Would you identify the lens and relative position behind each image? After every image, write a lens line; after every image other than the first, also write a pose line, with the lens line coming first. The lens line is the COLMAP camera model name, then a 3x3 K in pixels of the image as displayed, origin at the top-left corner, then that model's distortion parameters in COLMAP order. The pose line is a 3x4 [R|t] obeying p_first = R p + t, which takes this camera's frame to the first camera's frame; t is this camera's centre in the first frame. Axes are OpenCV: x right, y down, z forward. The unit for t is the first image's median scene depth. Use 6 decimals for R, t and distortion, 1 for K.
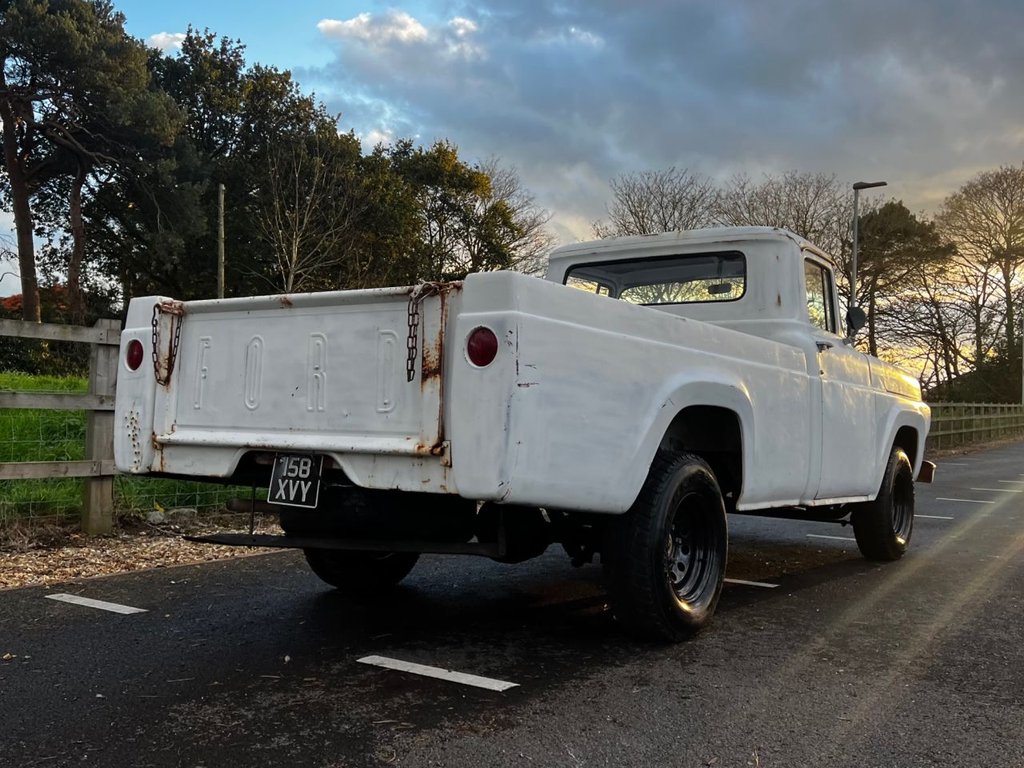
lens RADIAL K [[1021.9, 0, 538.1], [0, 1021.9, 381.3], [0, 0, 1]] dist [0.045251, 0.000000]
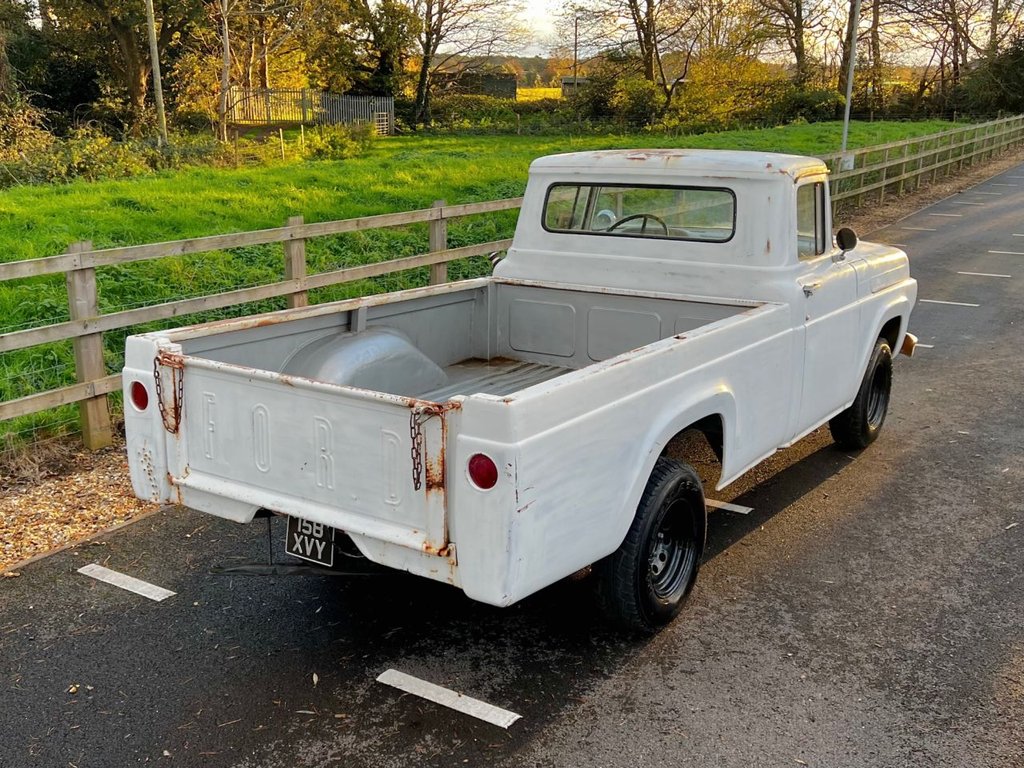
lens RADIAL K [[1072.6, 0, 507.6], [0, 1072.6, 405.5], [0, 0, 1]] dist [0.029139, 0.000000]
pose [[0.999710, -0.023674, -0.004464, -0.019125], [0.023888, 0.950100, 0.311029, -0.386031], [-0.003122, -0.311045, 0.950390, -0.037969]]
